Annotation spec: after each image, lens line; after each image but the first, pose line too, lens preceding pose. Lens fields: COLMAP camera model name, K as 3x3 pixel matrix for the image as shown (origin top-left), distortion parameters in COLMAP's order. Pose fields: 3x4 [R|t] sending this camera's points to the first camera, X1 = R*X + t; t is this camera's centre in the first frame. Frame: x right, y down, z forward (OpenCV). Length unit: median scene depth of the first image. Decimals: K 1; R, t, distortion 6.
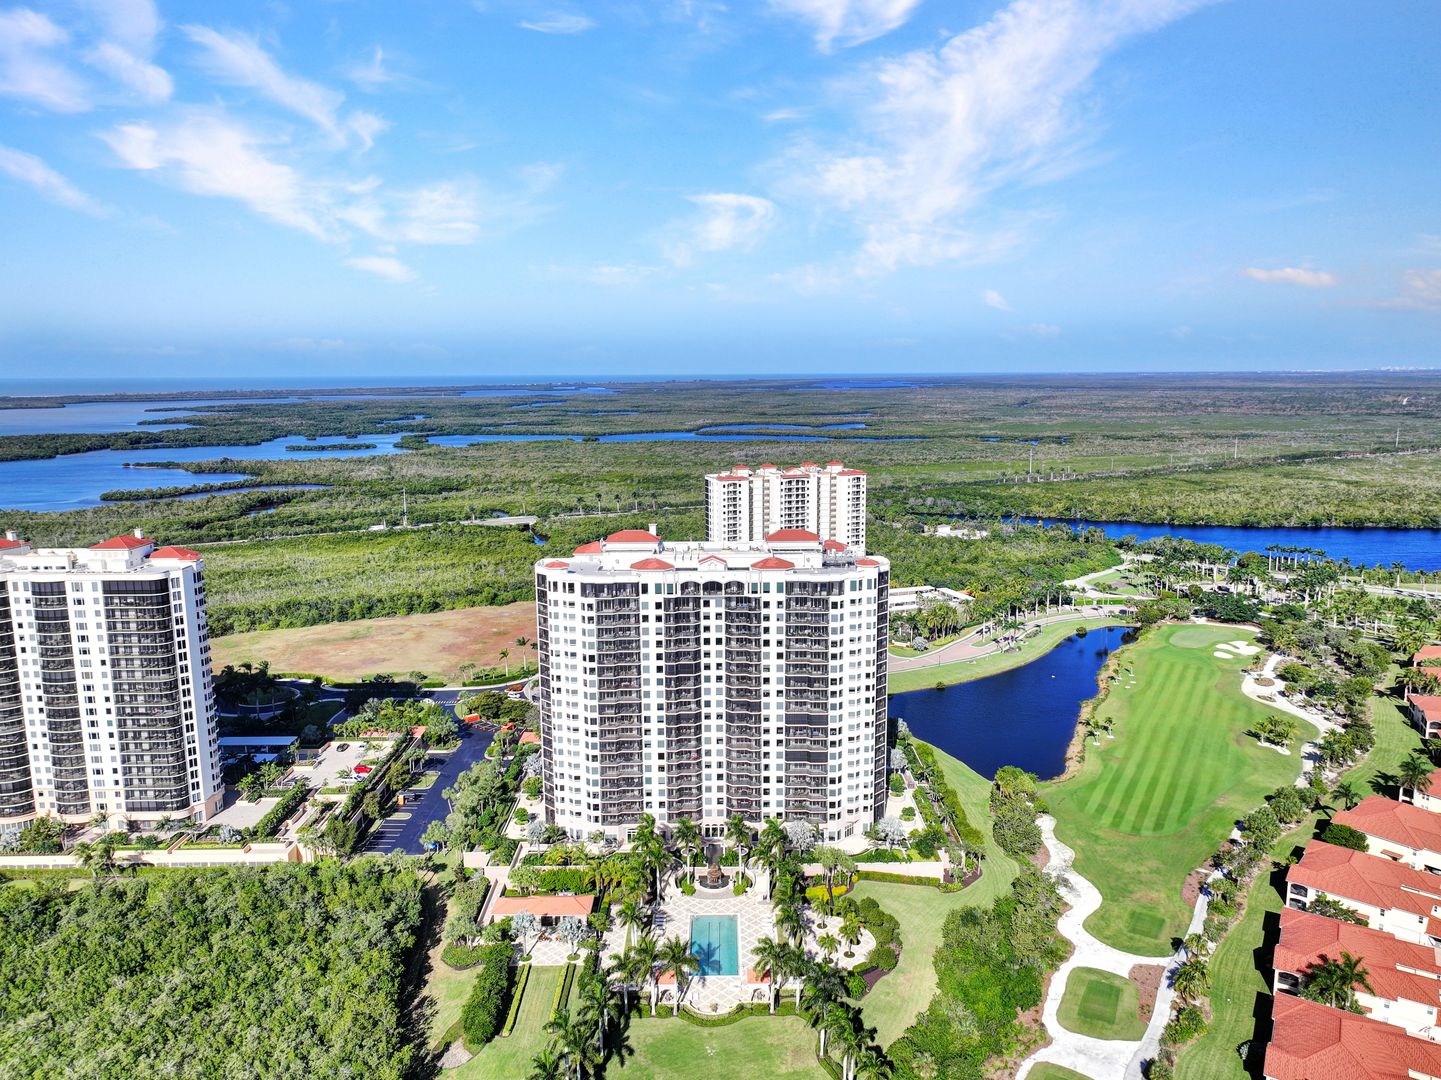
lens RADIAL K [[1122.3, 0, 727.8], [0, 1122.3, 518.7], [0, 0, 1]] dist [0.007745, 0.017652]
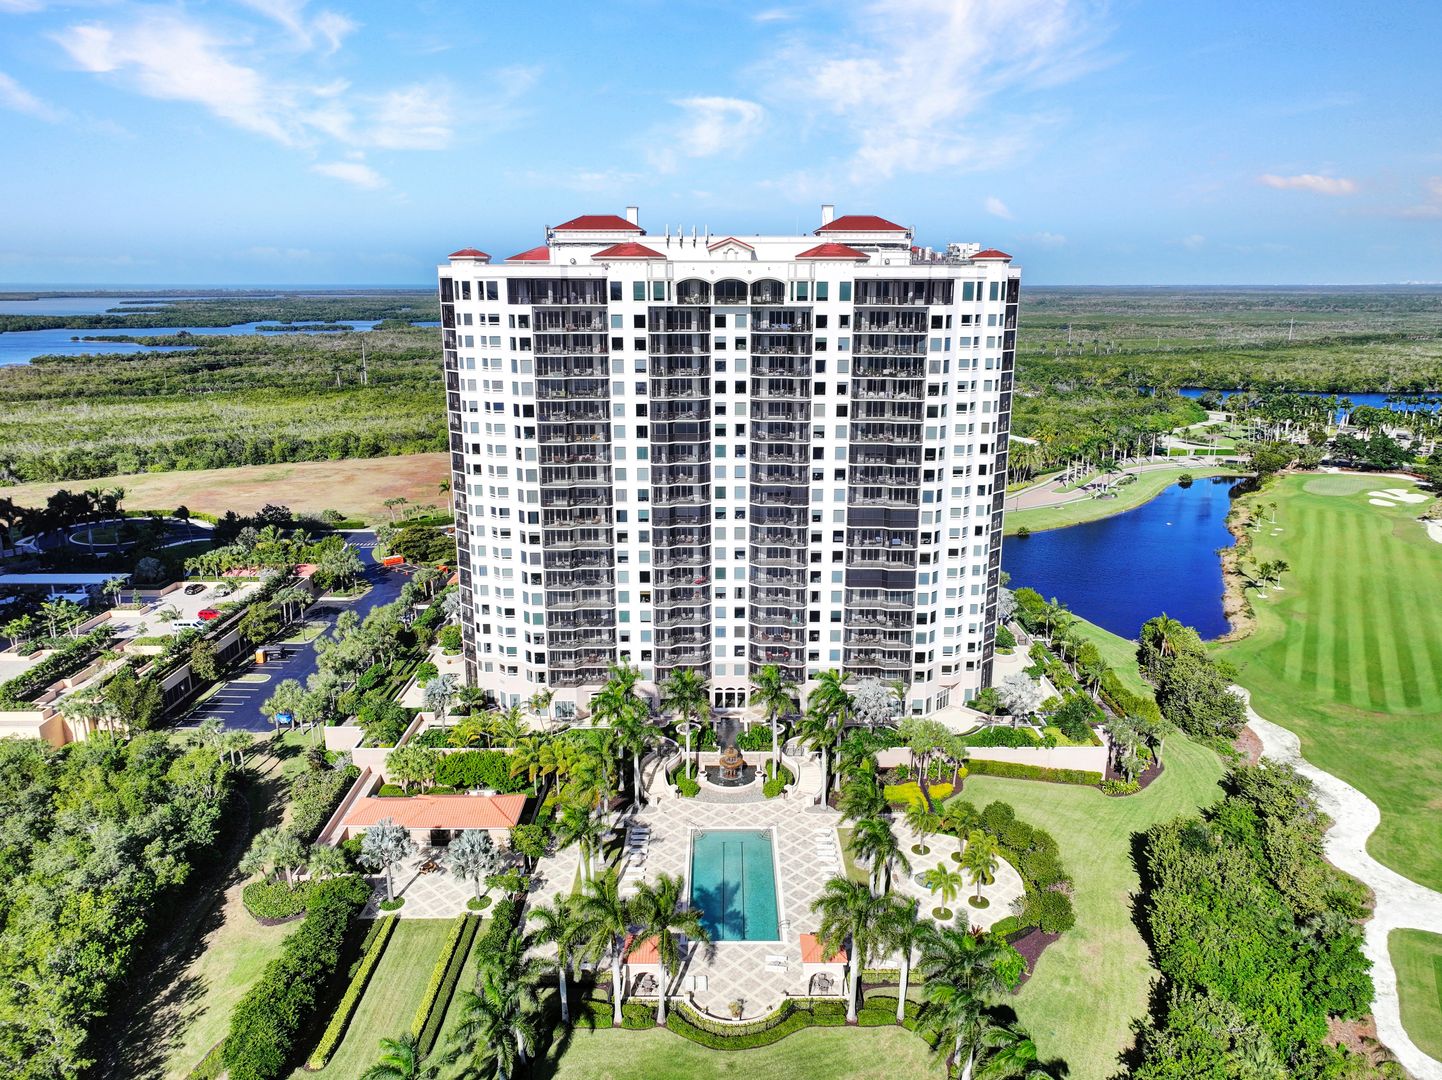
lens RADIAL K [[1123.0, 0, 727.0], [0, 1123.0, 532.5], [0, 0, 1]] dist [0.007745, 0.017652]
pose [[0.999974, 0.006905, -0.001876, -0.013351], [-0.006716, 0.996214, 0.086678, 0.134602], [0.002467, -0.086663, 0.996235, 0.391480]]
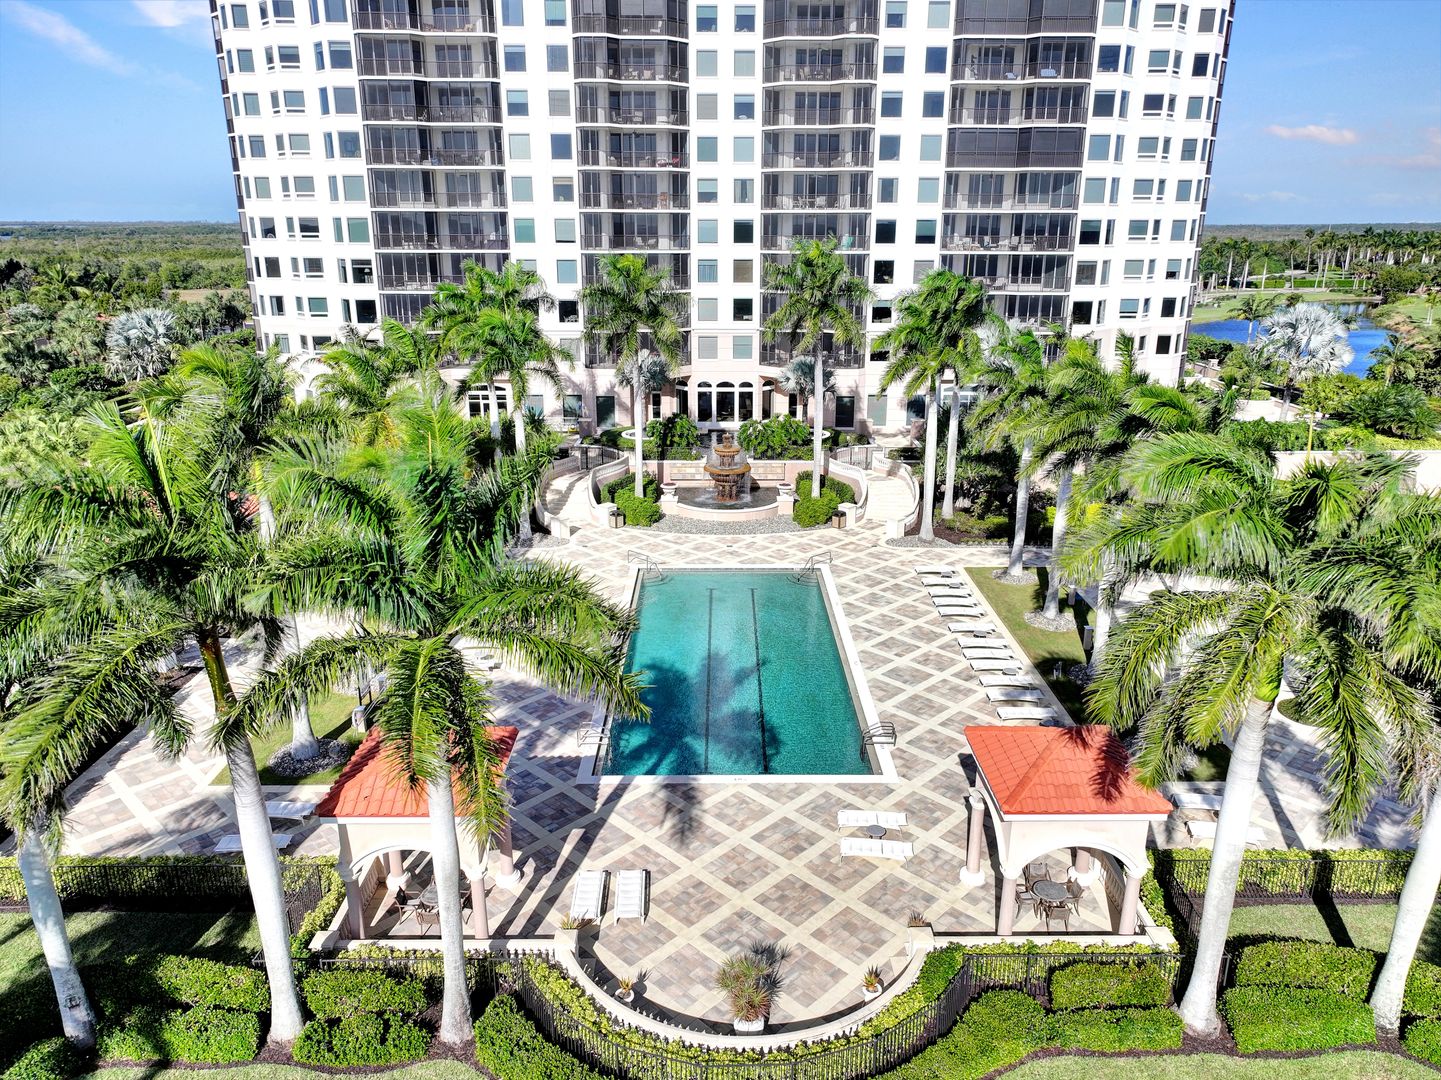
lens RADIAL K [[1122.3, 0, 727.7], [0, 1122.3, 542.2], [0, 0, 1]] dist [0.007745, 0.017652]
pose [[0.999972, 0.006766, 0.003228, -0.012239], [-0.007159, 0.989664, 0.143225, 0.295801], [-0.002225, -0.143244, 0.989685, 0.704072]]
